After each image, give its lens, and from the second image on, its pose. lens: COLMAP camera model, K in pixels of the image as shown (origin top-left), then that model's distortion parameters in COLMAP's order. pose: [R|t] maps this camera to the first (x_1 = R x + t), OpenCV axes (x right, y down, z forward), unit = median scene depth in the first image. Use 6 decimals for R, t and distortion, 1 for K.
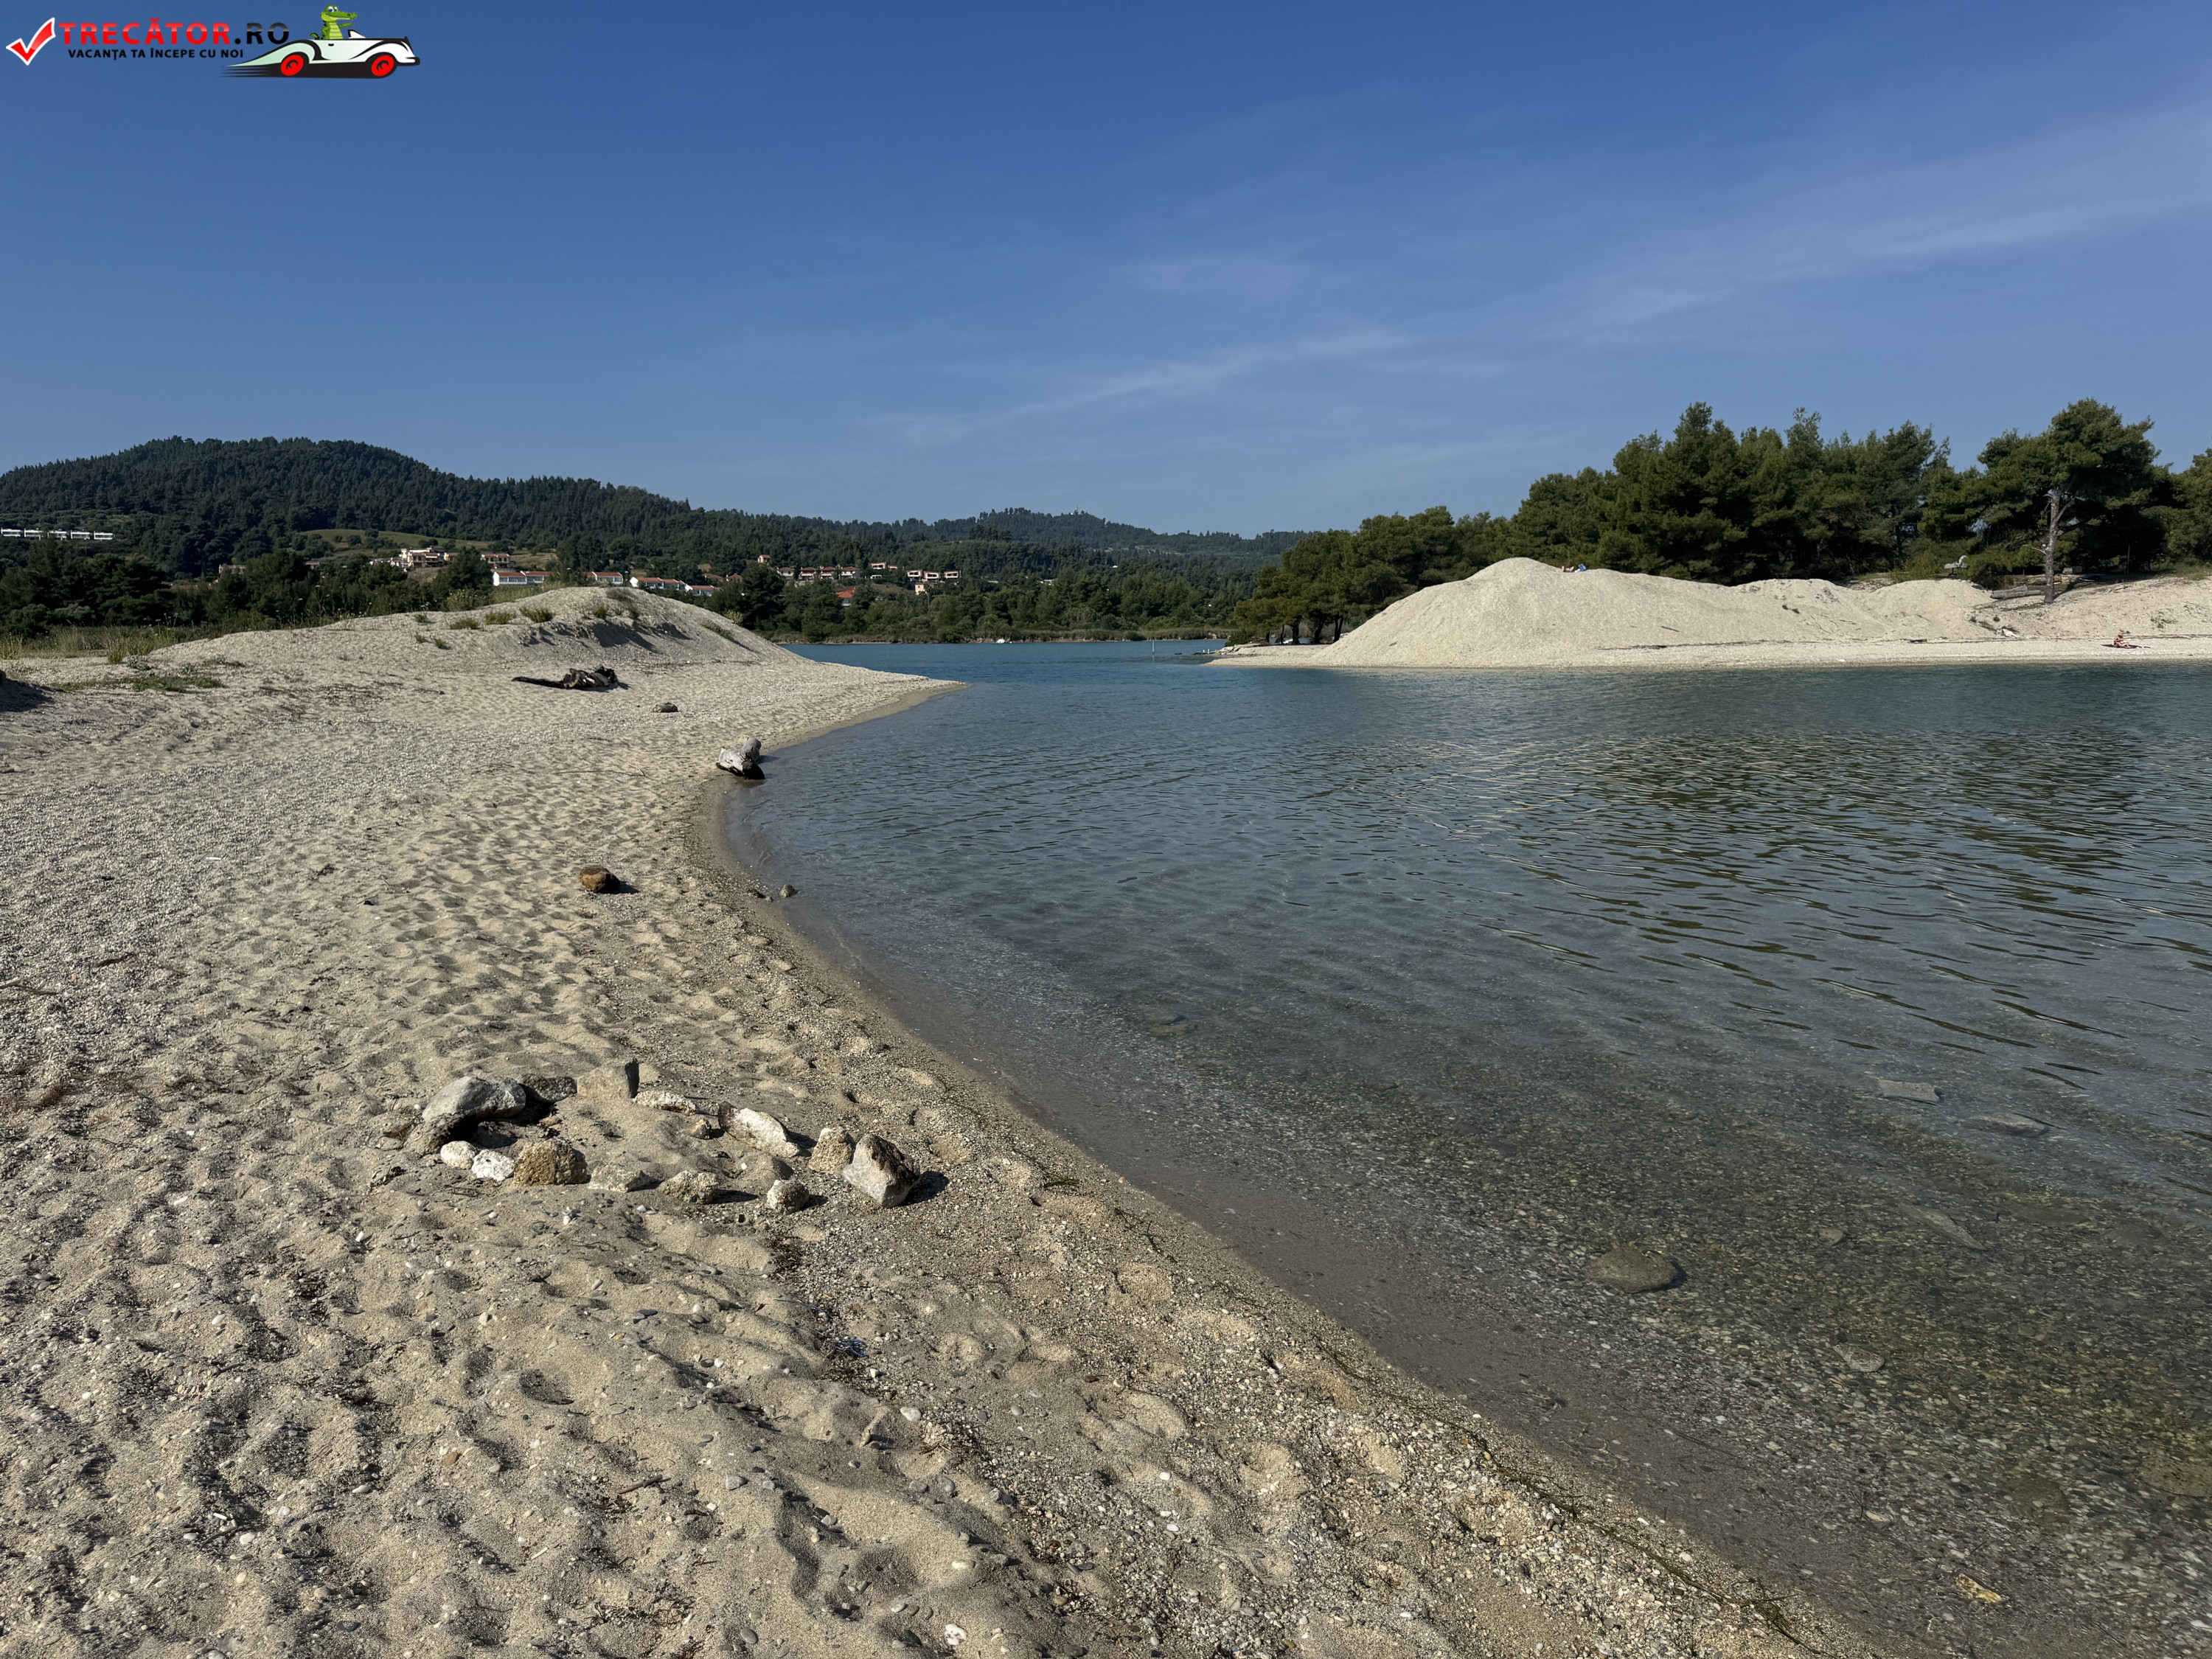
lens RADIAL K [[1552.7, 0, 1108.2], [0, 1552.7, 842.6], [0, 0, 1]] dist [0.072059, -0.095921]
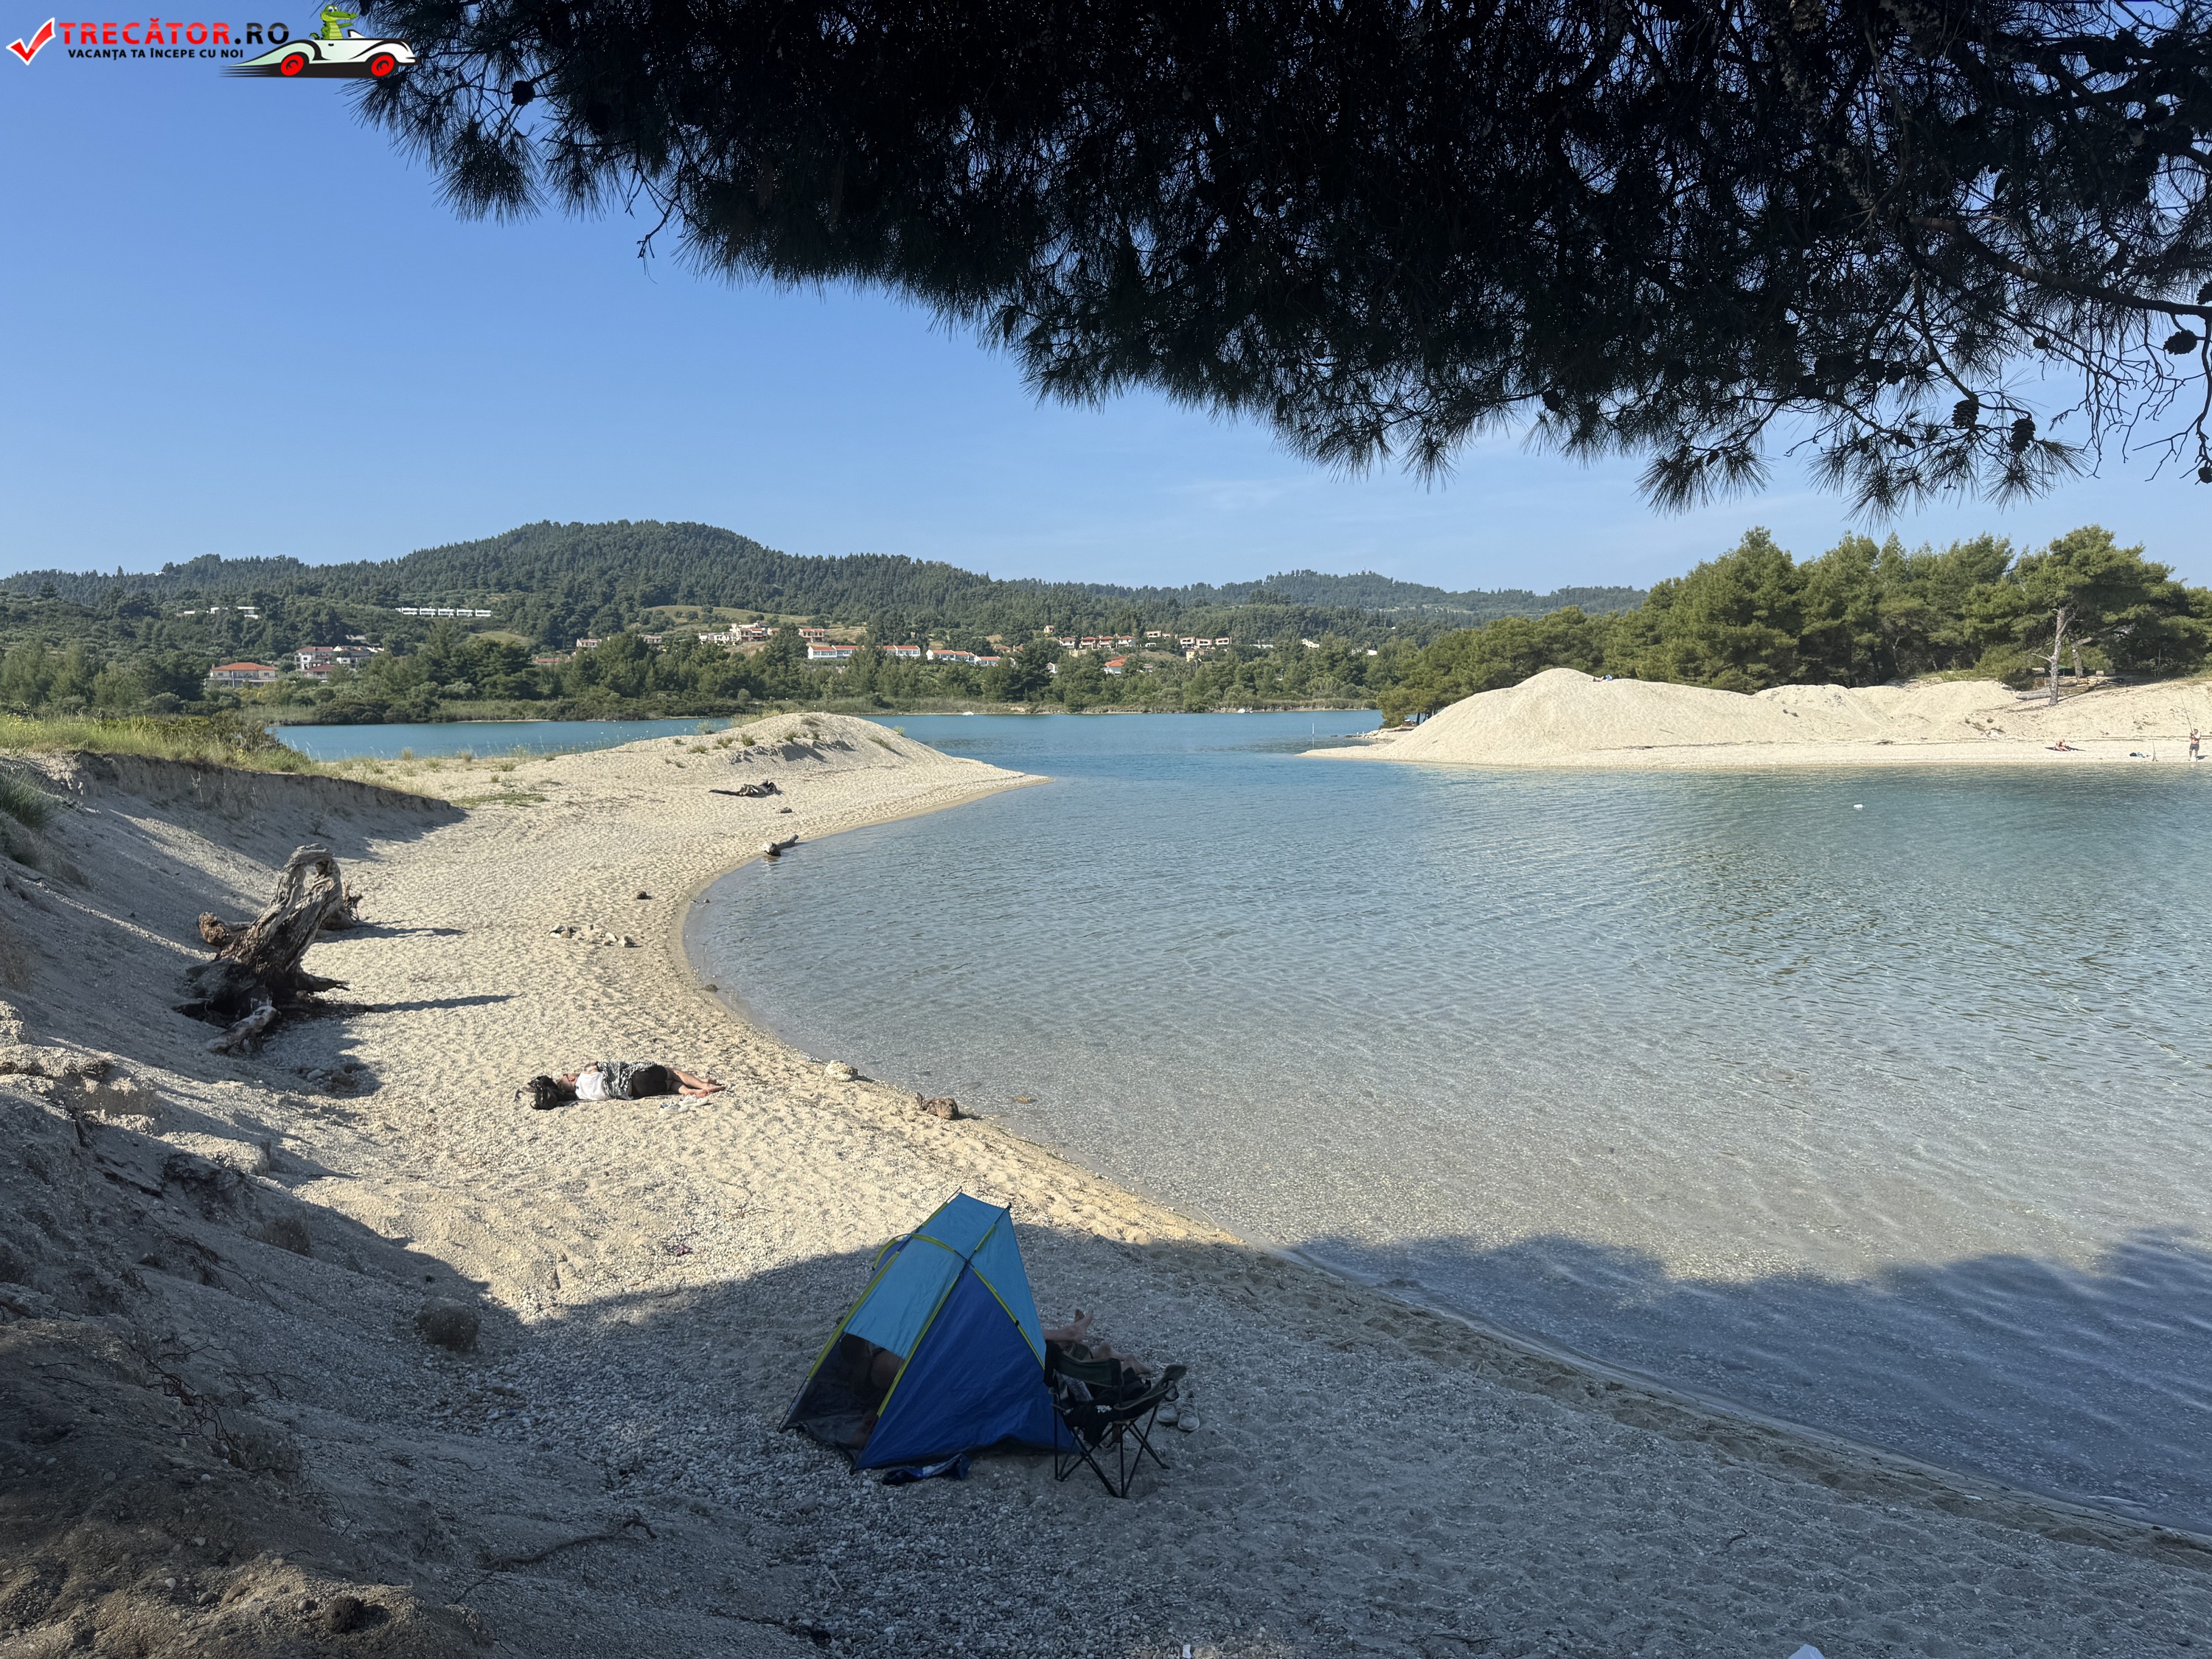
lens RADIAL K [[1552.7, 0, 1114.5], [0, 1552.7, 856.1], [0, 0, 1]] dist [0.072059, -0.095921]
pose [[0.983475, 0.017188, -0.180224, 0.112664], [-0.022326, 0.999399, -0.026520, 0.000739], [0.179660, 0.030105, 0.983268, -0.182725]]
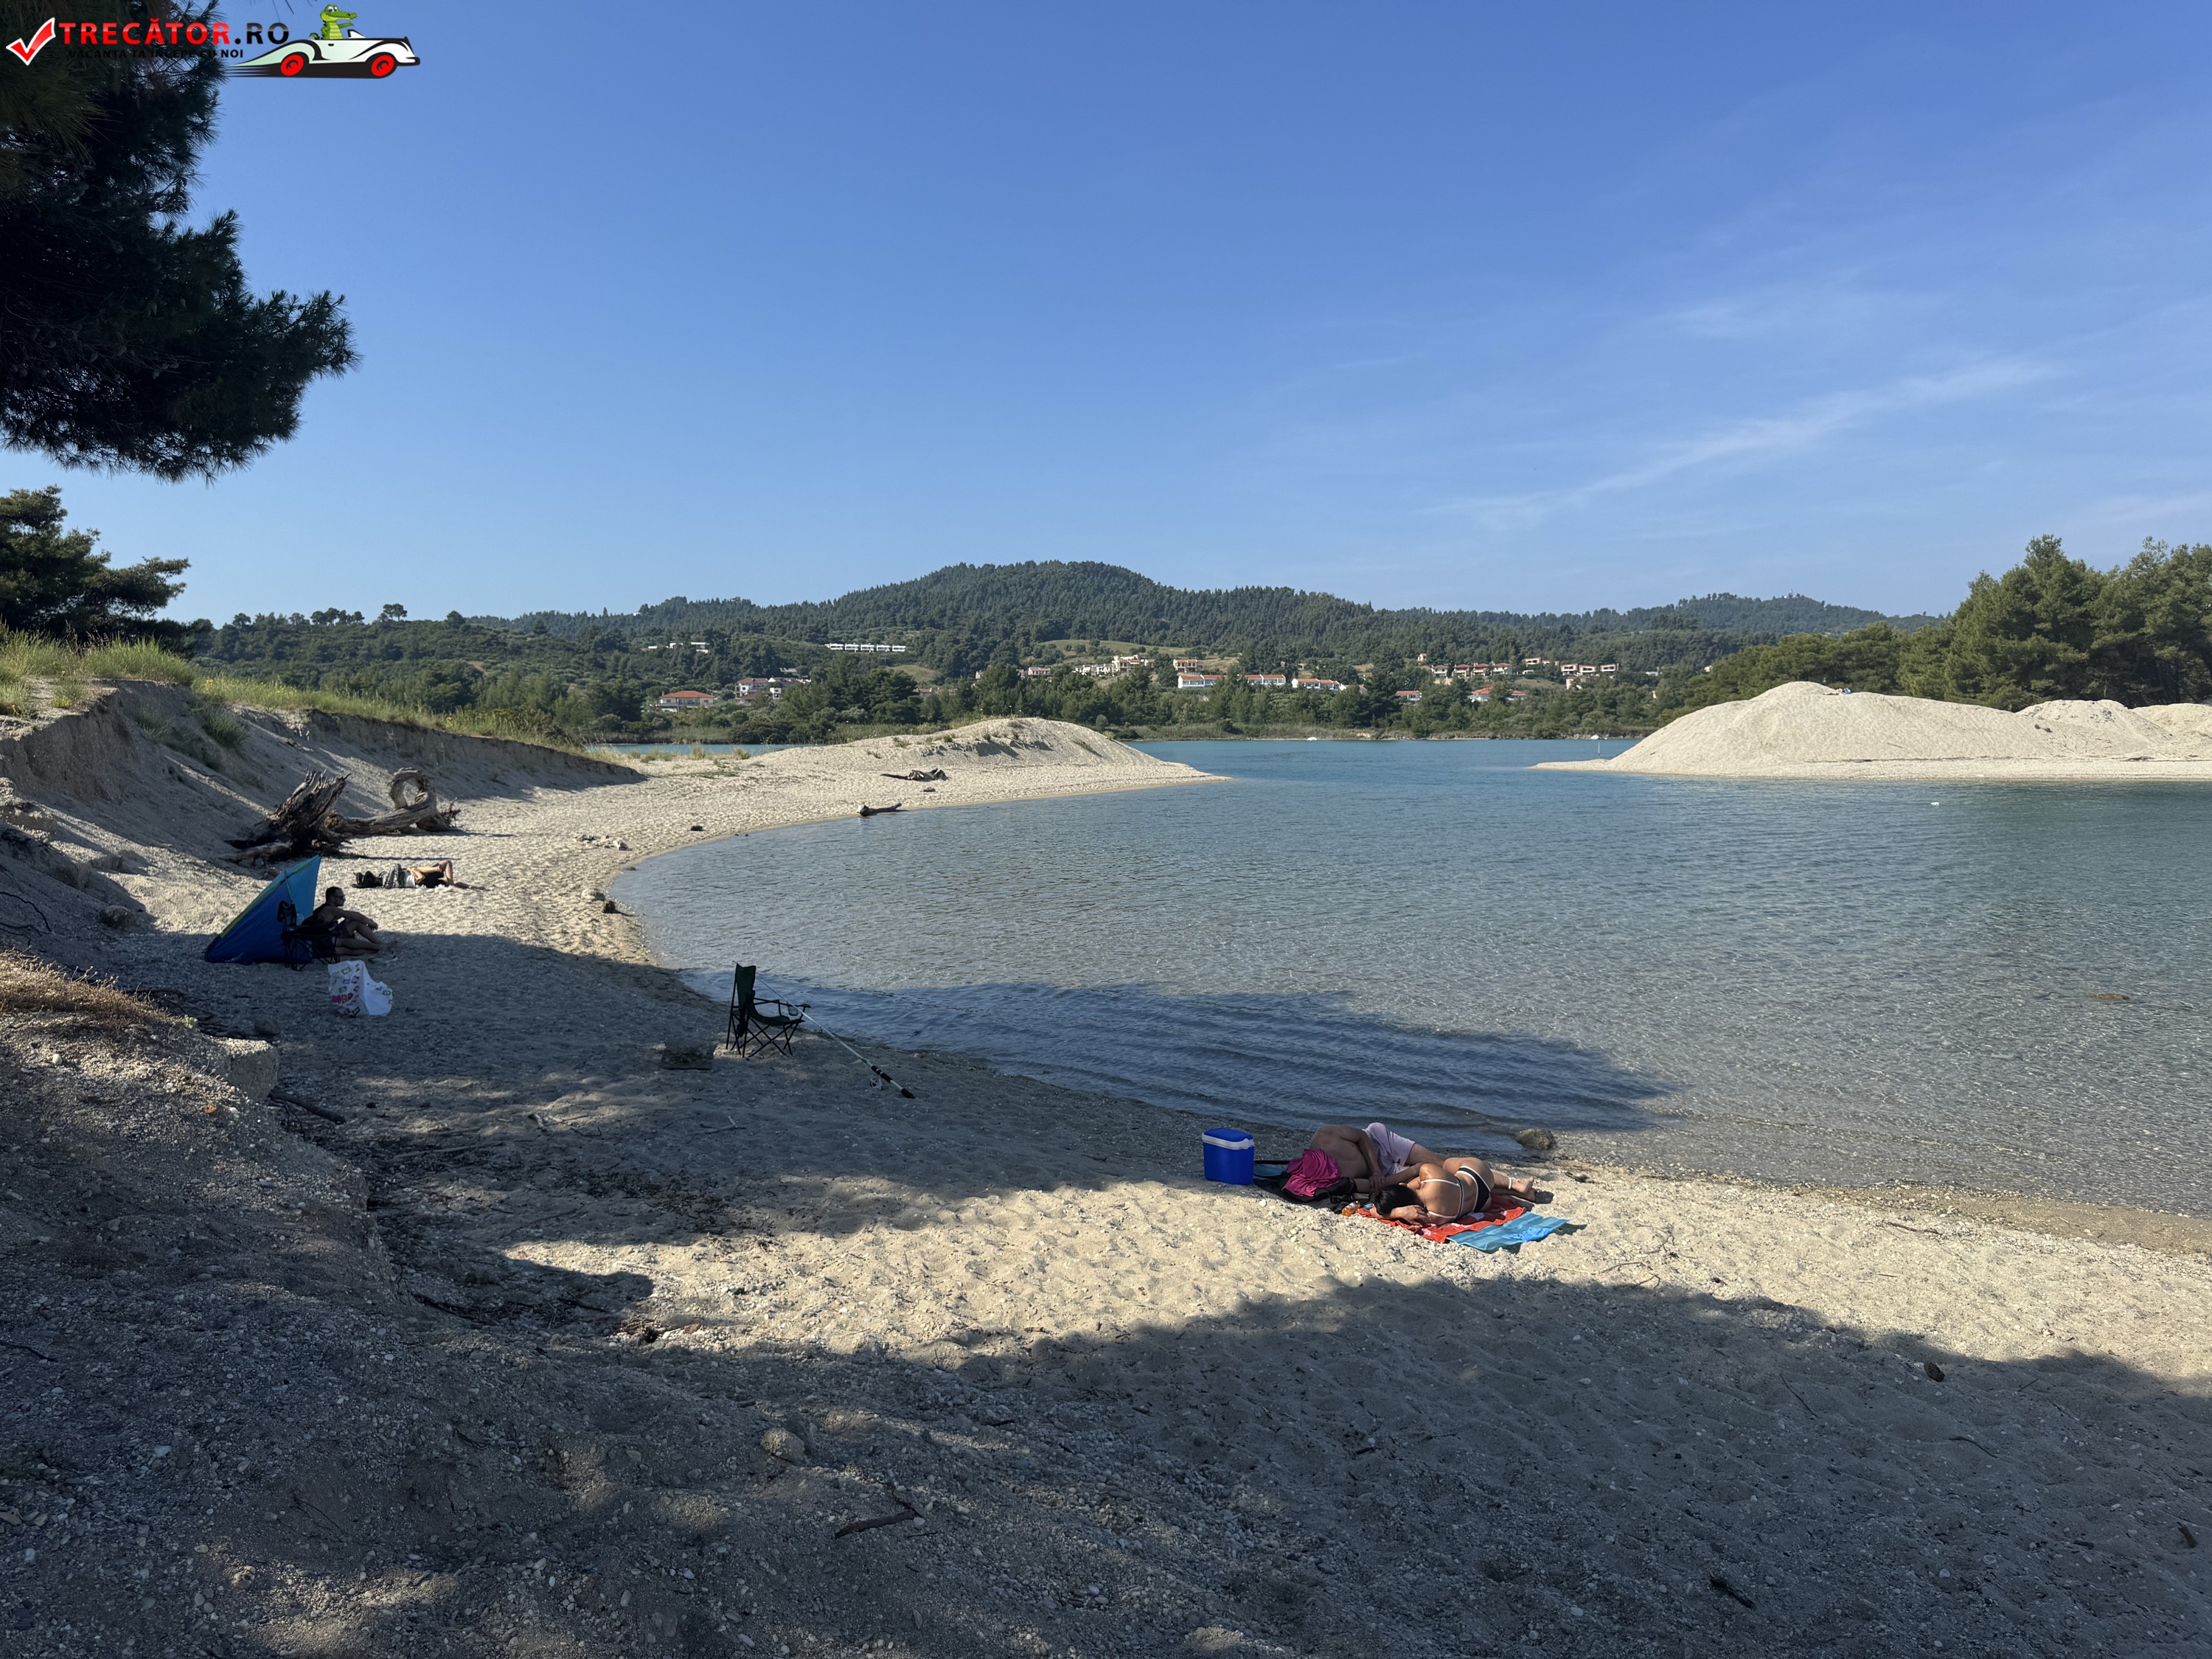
lens RADIAL K [[1552.7, 0, 1121.3], [0, 1552.7, 841.4], [0, 0, 1]] dist [0.072059, -0.095921]
pose [[0.909630, 0.035714, -0.413882, 0.227290], [-0.060112, 0.997128, -0.046072, 0.017222], [0.411048, 0.066788, 0.909164, -0.213644]]
